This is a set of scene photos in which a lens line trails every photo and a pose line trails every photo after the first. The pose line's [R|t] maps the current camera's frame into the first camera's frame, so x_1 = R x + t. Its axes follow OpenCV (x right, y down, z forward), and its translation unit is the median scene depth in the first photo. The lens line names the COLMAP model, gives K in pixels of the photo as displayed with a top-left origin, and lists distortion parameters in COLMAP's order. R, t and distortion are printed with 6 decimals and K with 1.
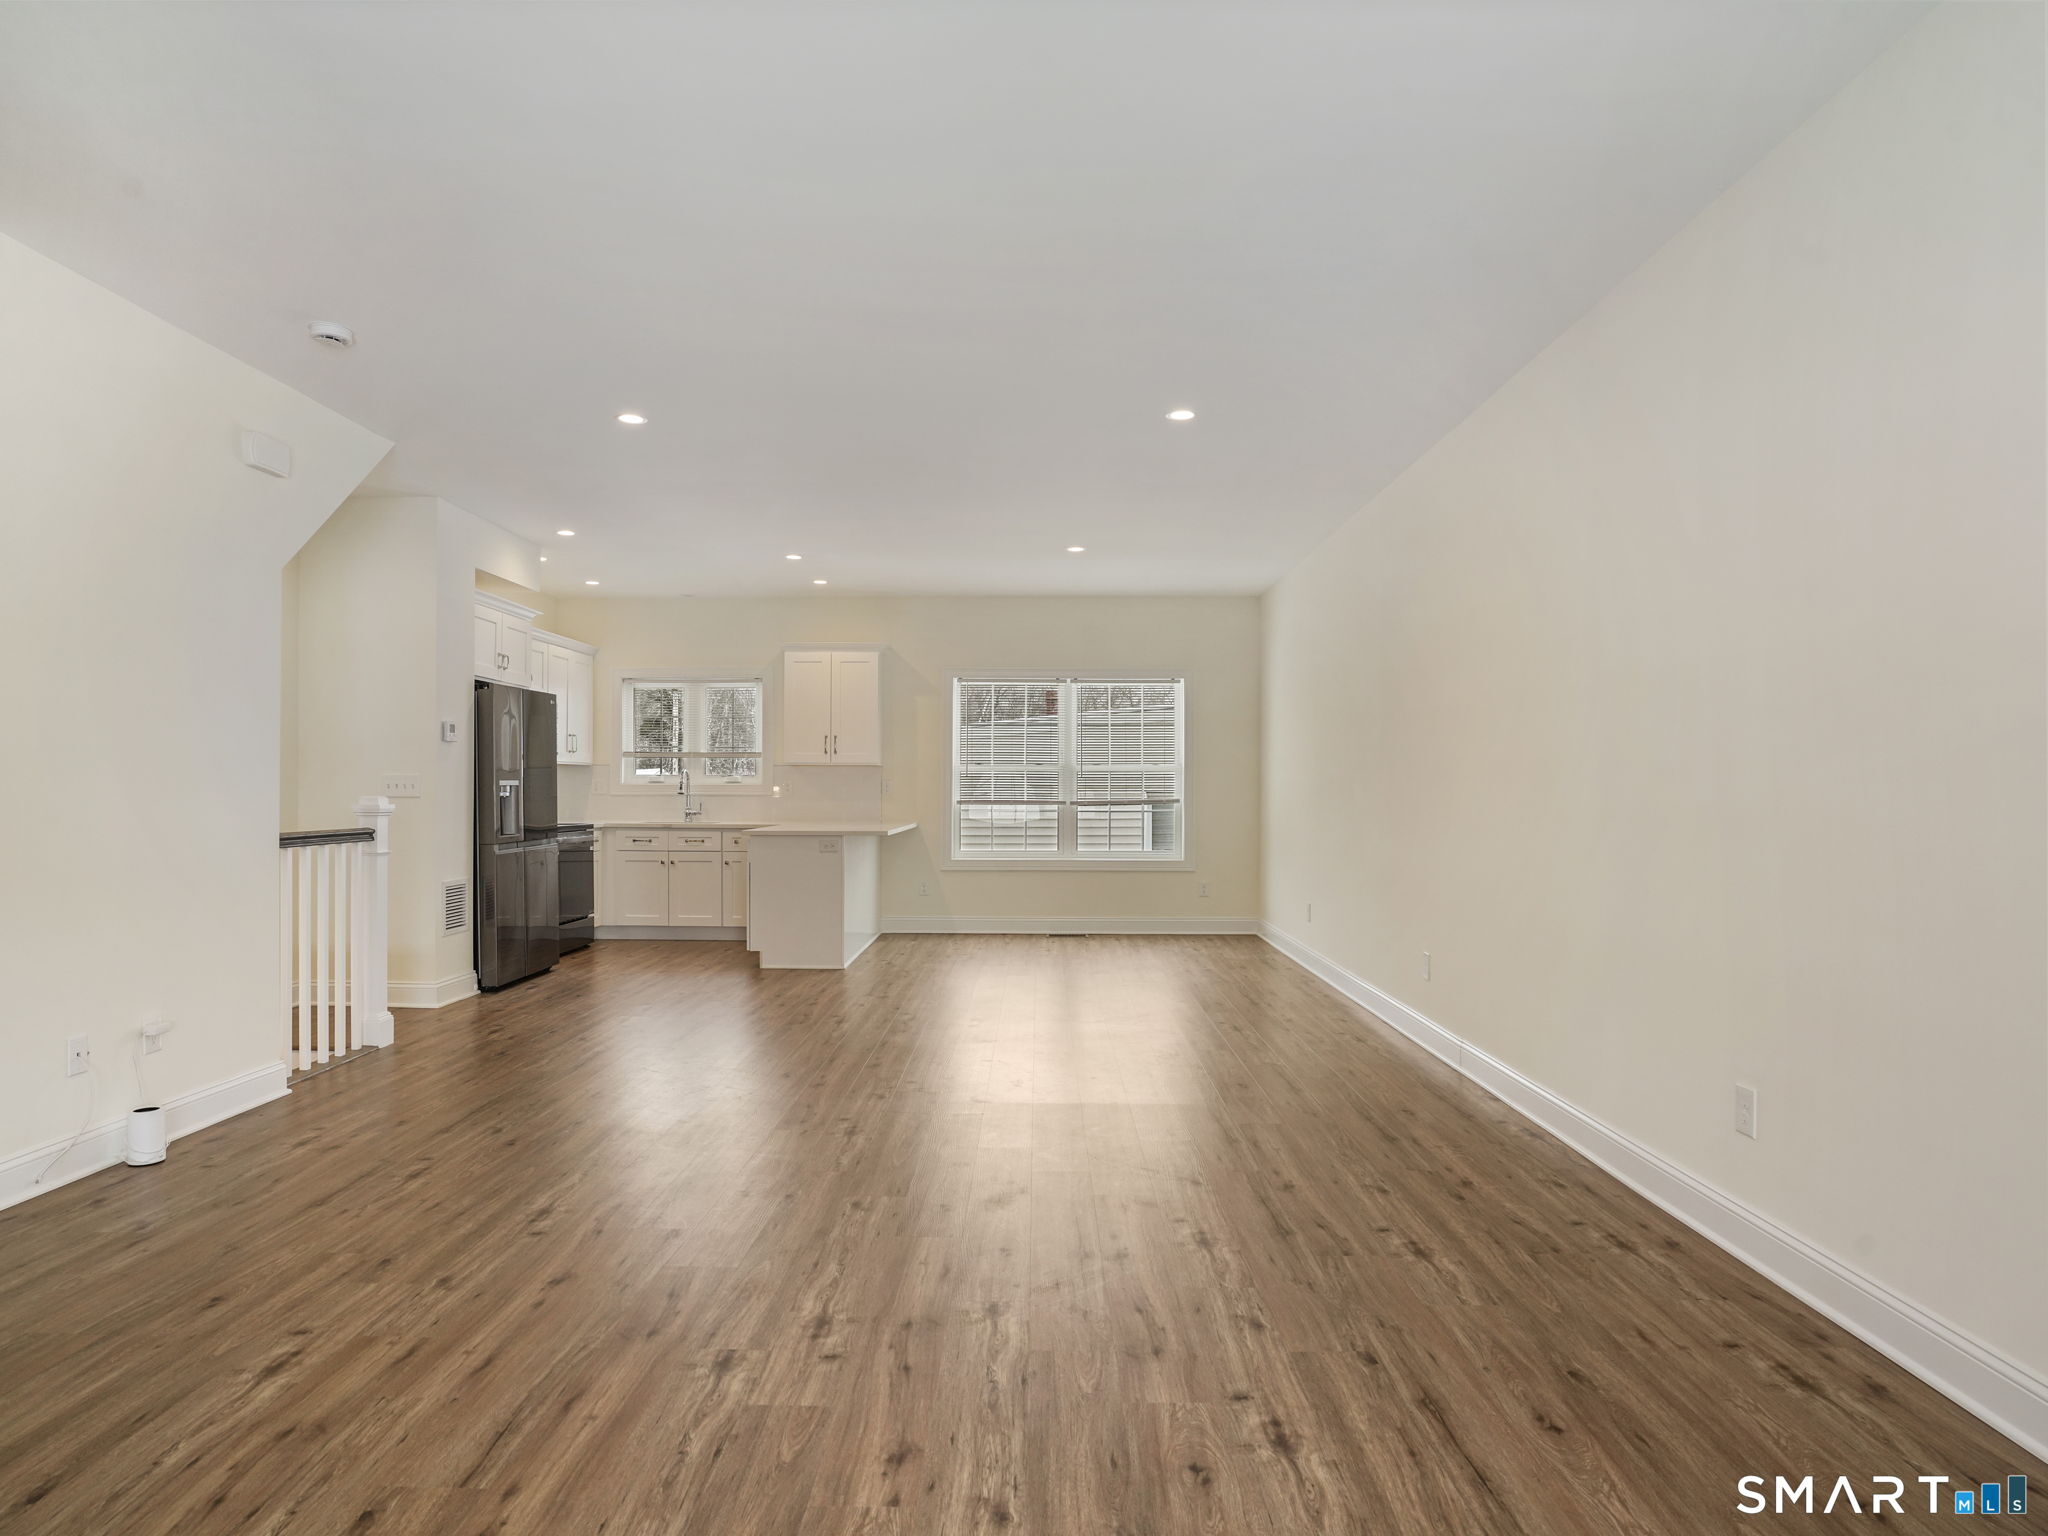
lens RADIAL K [[1209.5, 0, 1024.4], [0, 1209.5, 785.3], [0, 0, 1]] dist [-0.072750, 0.042174]
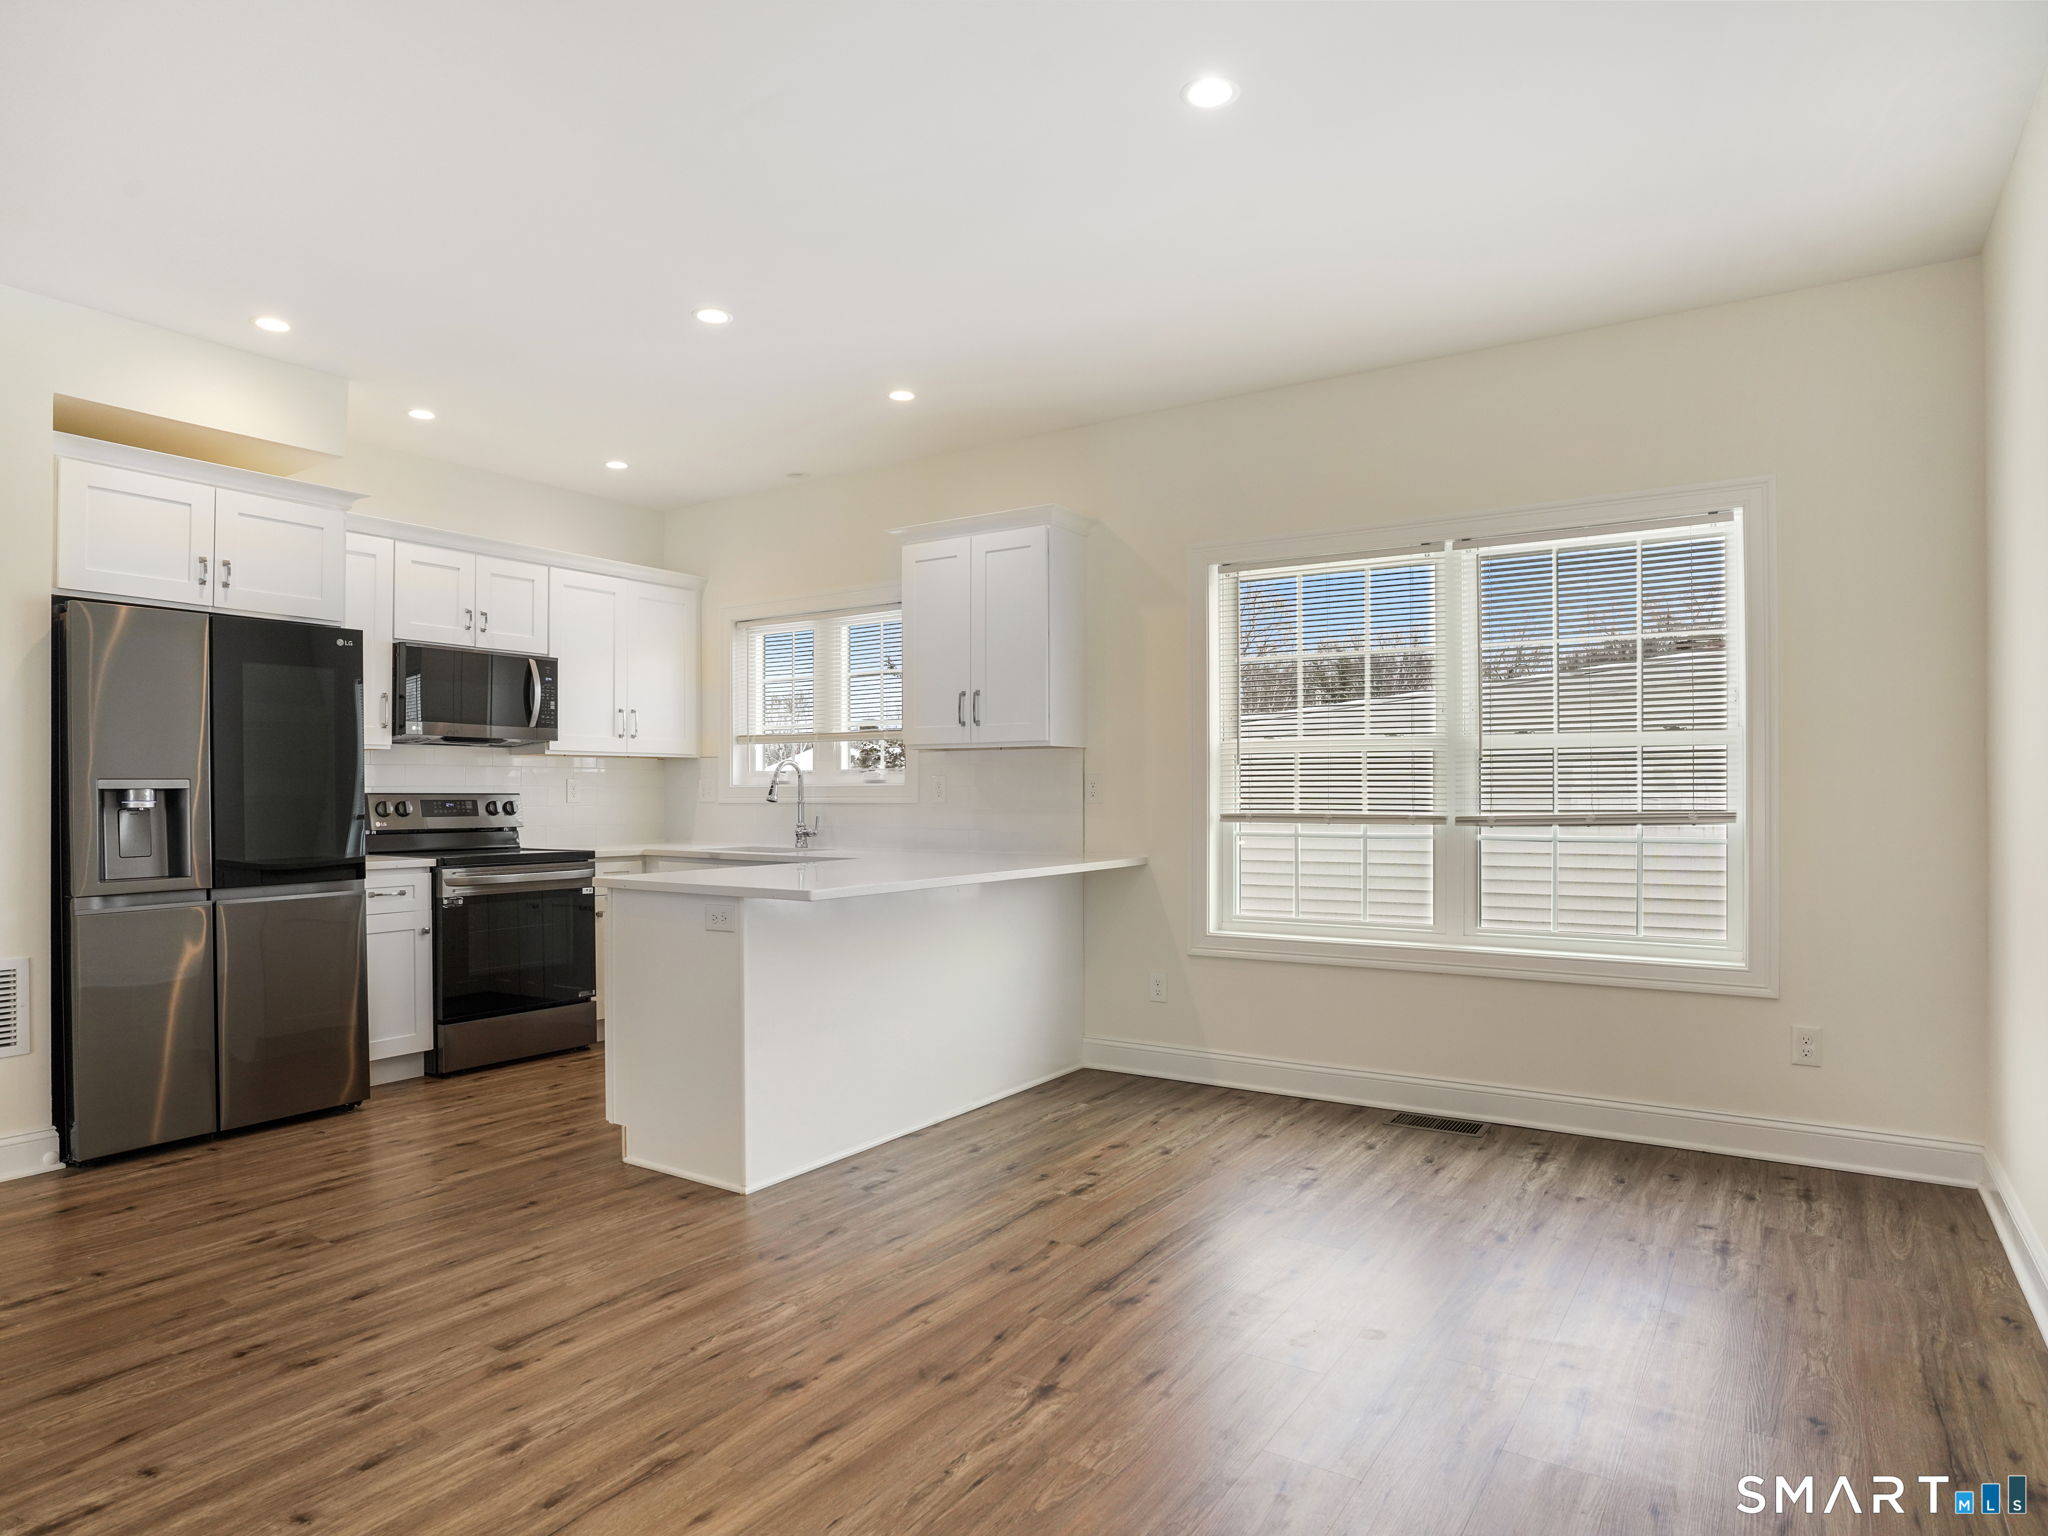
lens RADIAL K [[1209.5, 0, 1018.3], [0, 1209.5, 786.4], [0, 0, 1]] dist [-0.072750, 0.042174]
pose [[0.837326, -0.007664, -0.546650, 0.154491], [0.007148, 0.999970, -0.003070, 0.002594], [0.546657, -0.001337, 0.837356, 0.587591]]
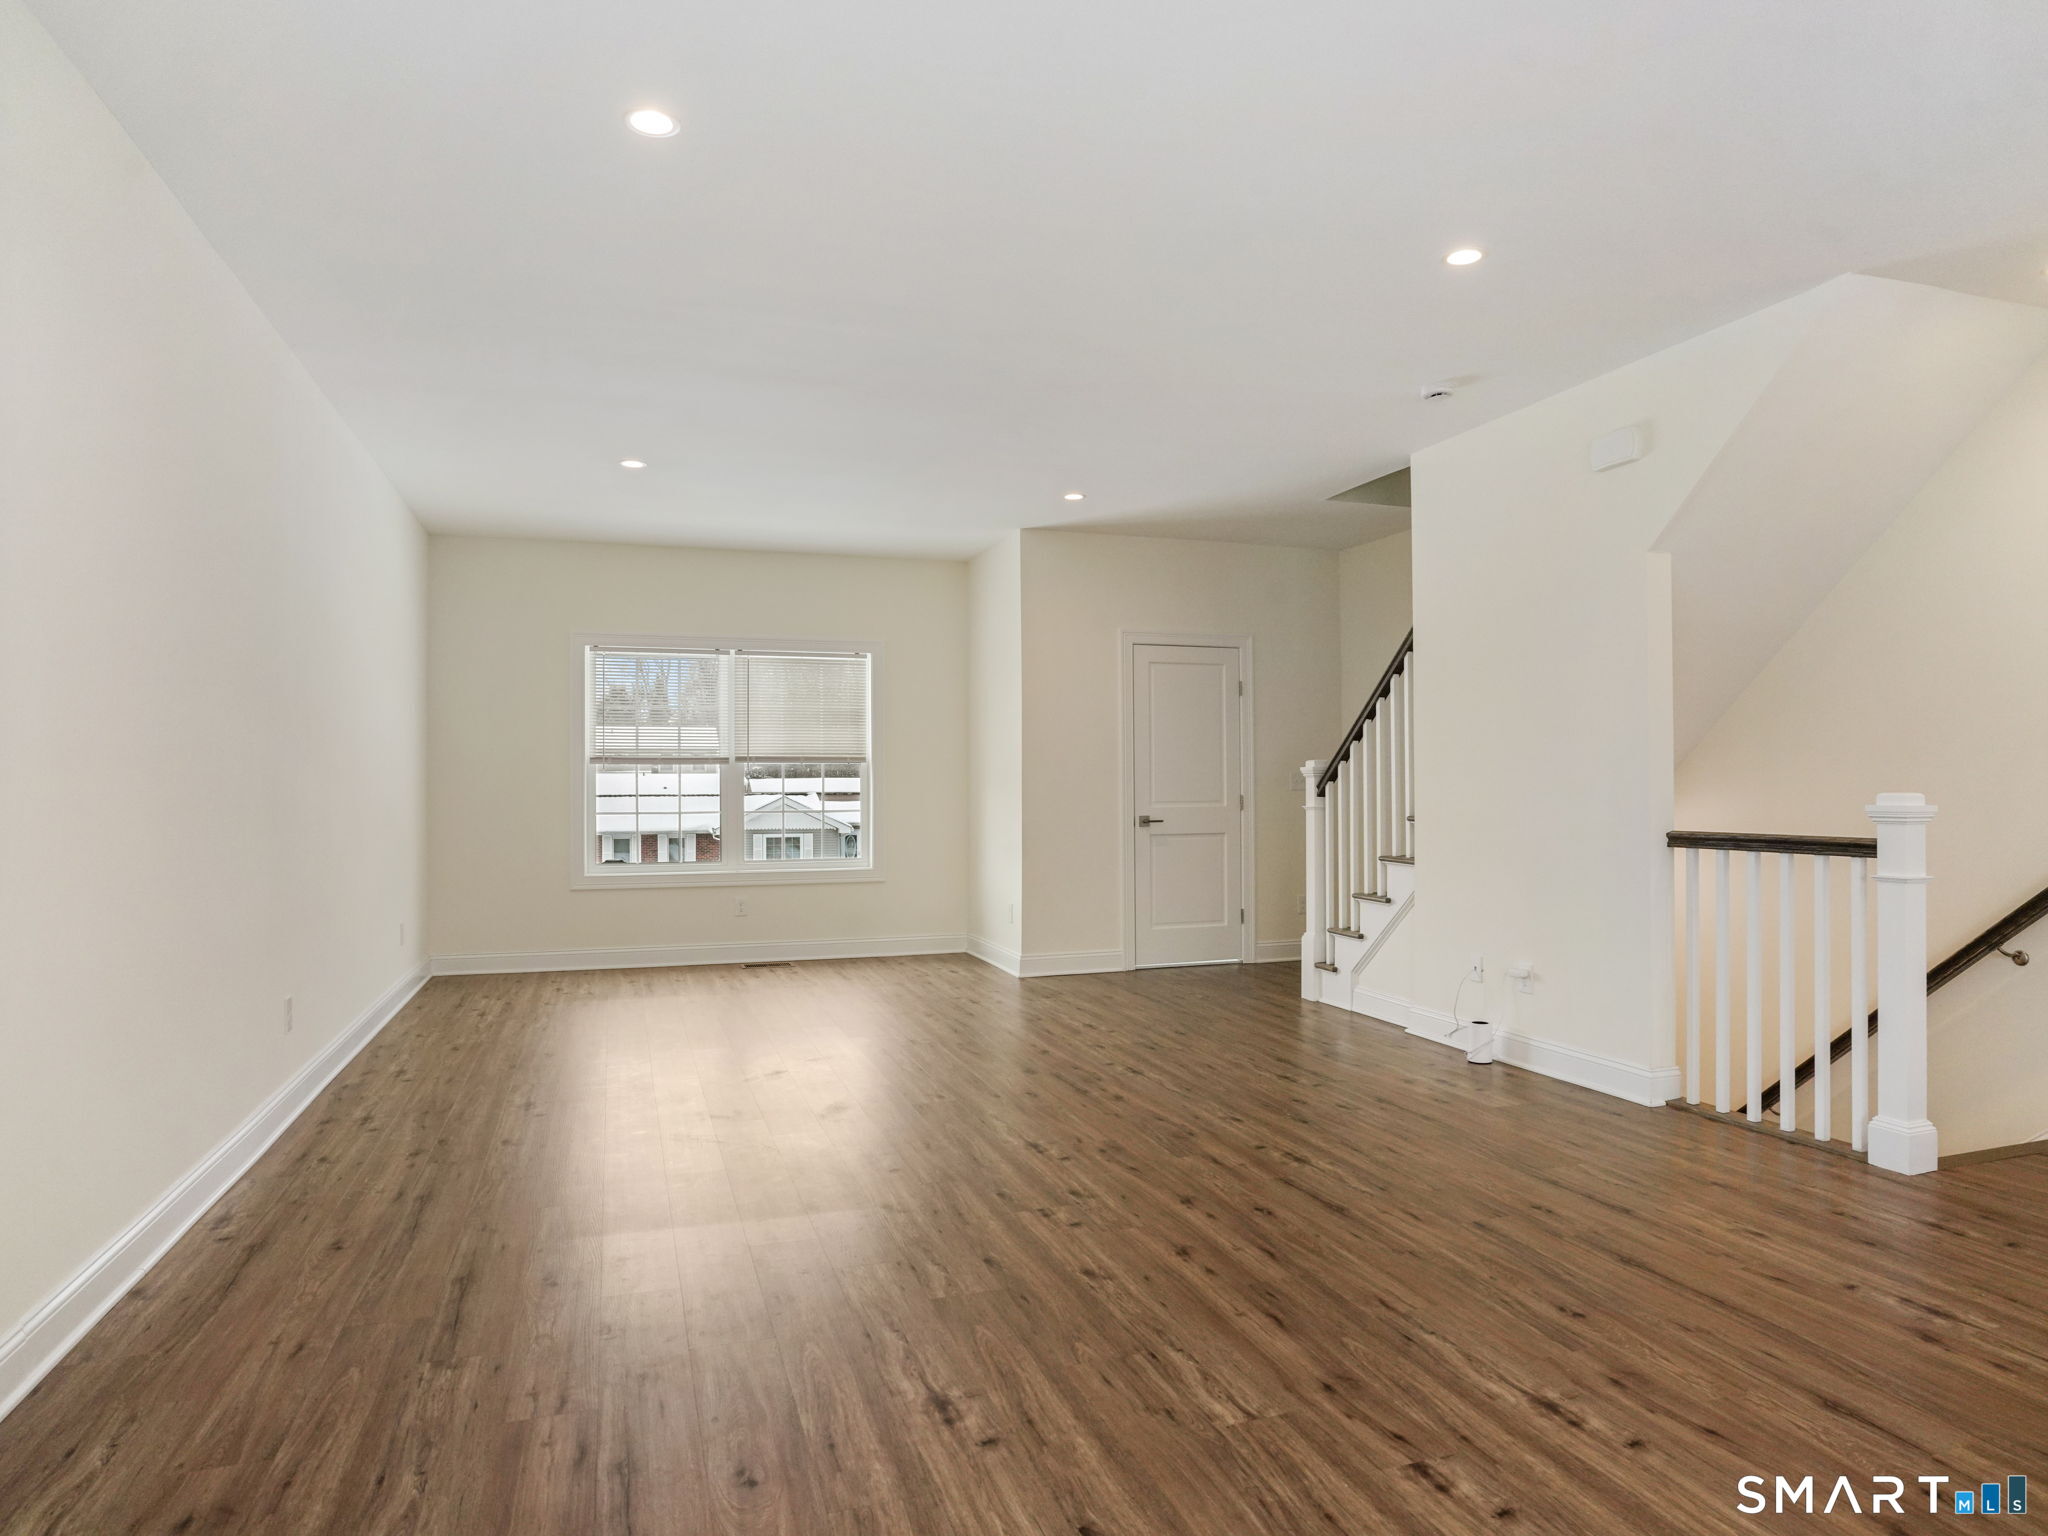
lens RADIAL K [[1209.5, 0, 1034.9], [0, 1209.5, 769.9], [0, 0, 1]] dist [-0.072750, 0.042174]
pose [[-0.940802, -0.000843, -0.338955, 0.081313], [0.004186, 0.999892, -0.014105, 0.001965], [0.338931, -0.014689, -0.940697, 0.864128]]
